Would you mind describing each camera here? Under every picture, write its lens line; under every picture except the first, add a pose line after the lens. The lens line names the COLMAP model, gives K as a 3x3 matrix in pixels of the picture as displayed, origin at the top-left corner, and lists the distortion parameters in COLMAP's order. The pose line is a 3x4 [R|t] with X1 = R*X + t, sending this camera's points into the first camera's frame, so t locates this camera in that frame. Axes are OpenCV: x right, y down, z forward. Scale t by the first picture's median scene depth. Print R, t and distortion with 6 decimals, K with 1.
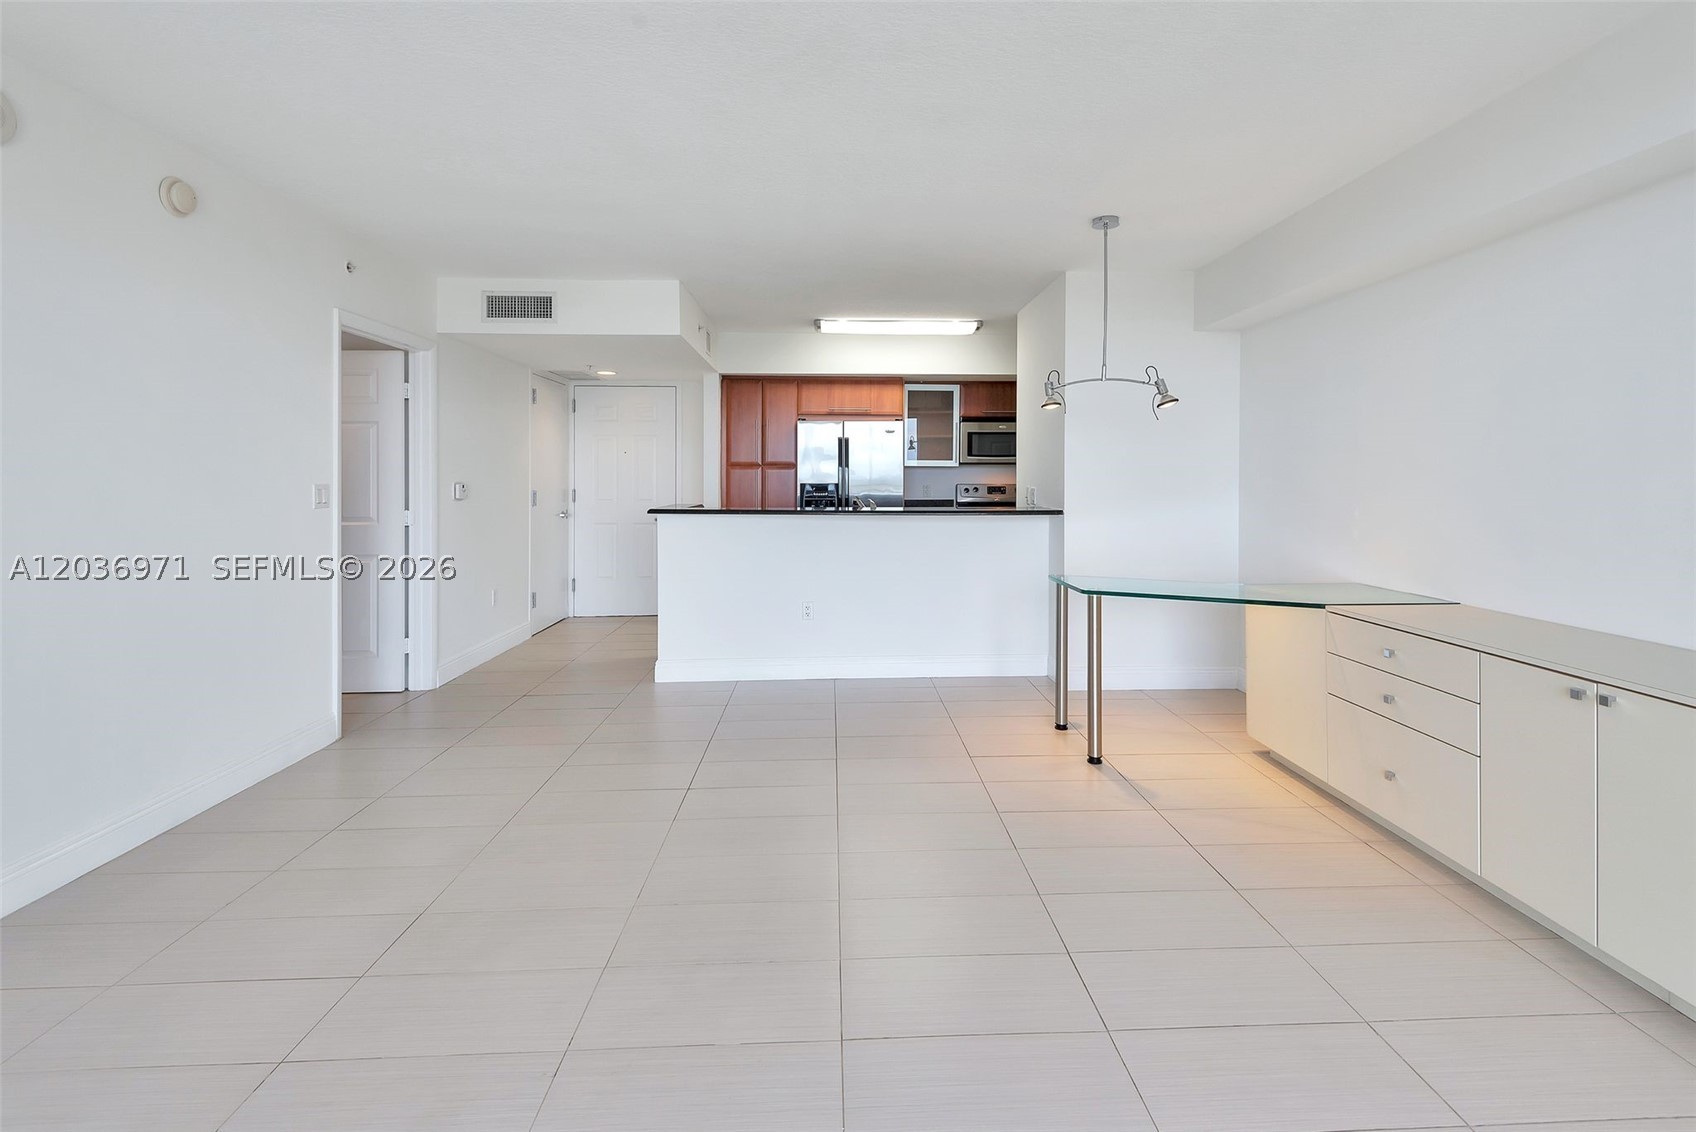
lens RADIAL K [[773.4, 0, 857.0], [0, 773.4, 485.5], [0, 0, 1]] dist [-0.032616, -0.002912]
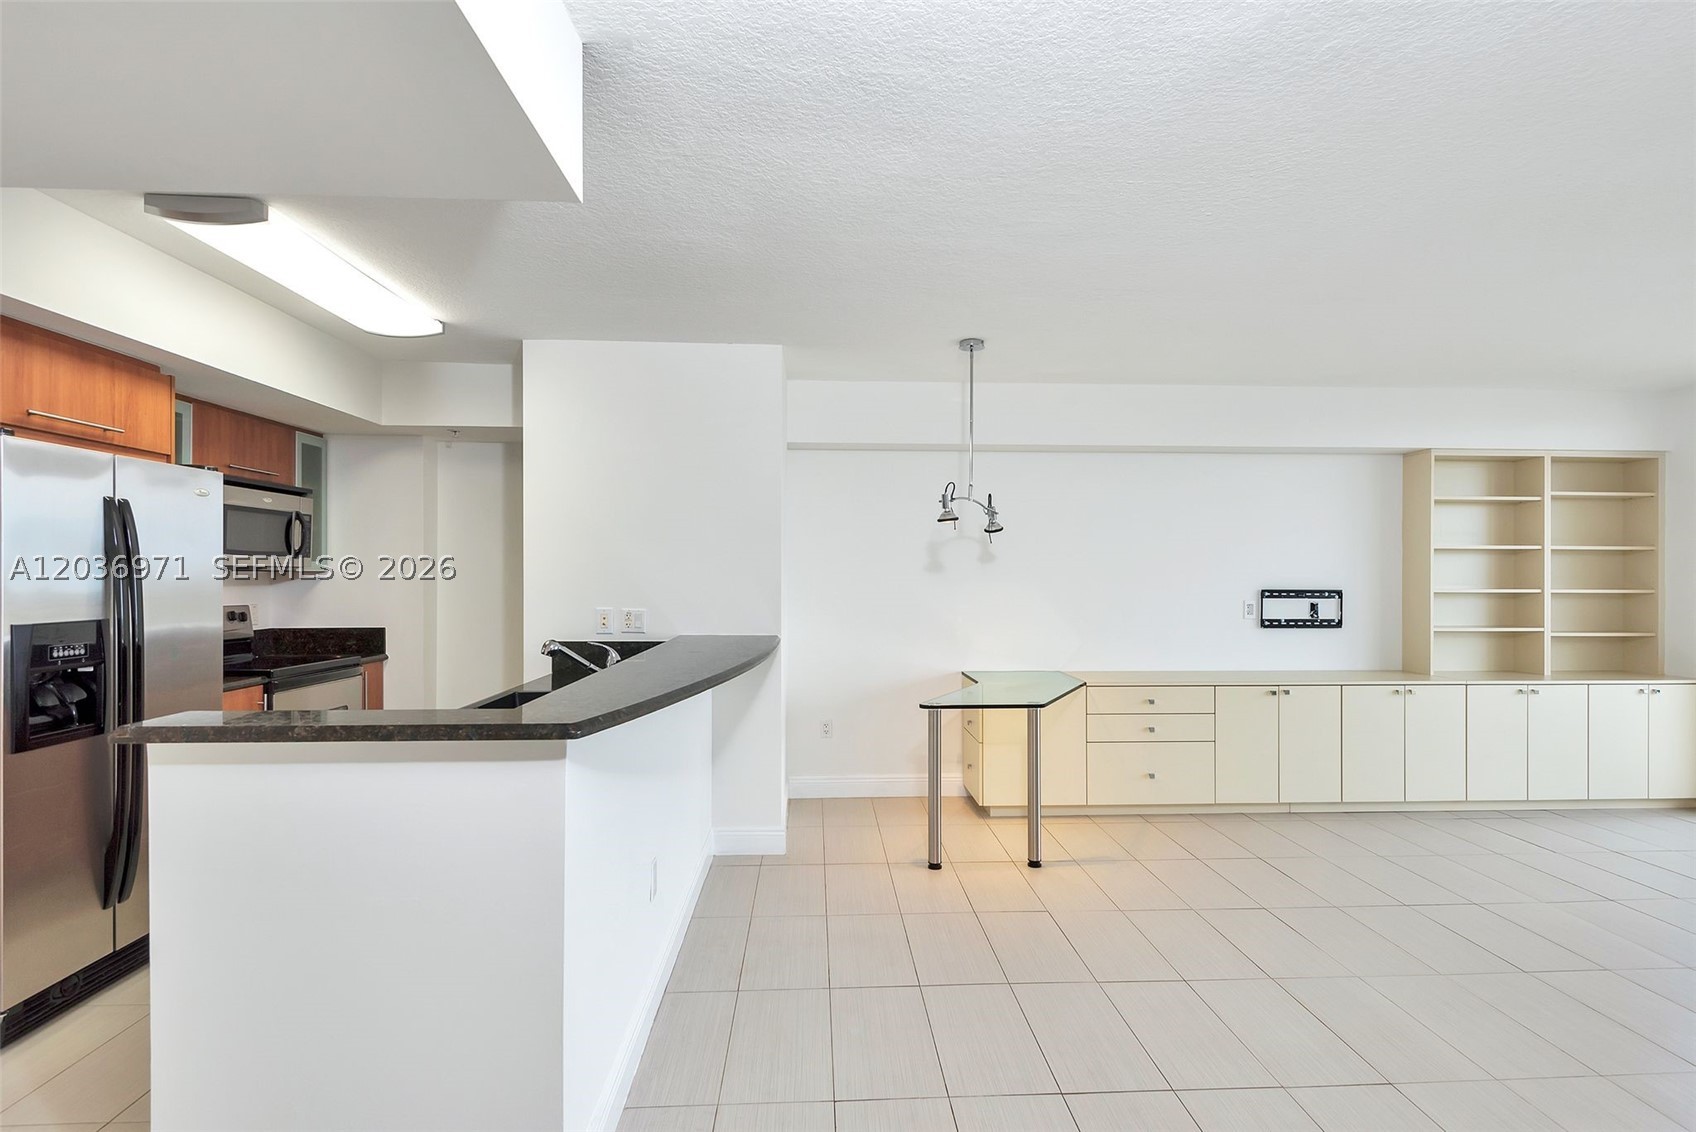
lens RADIAL K [[856.3, 0, 853.2], [0, 856.3, 582.7], [0, 0, 1]] dist [0.011382, -0.006555]
pose [[-0.018516, -0.010300, 0.999776, -0.483134], [0.004419, 0.999936, 0.010383, -0.025674], [-0.999819, 0.004611, -0.018469, 0.705621]]
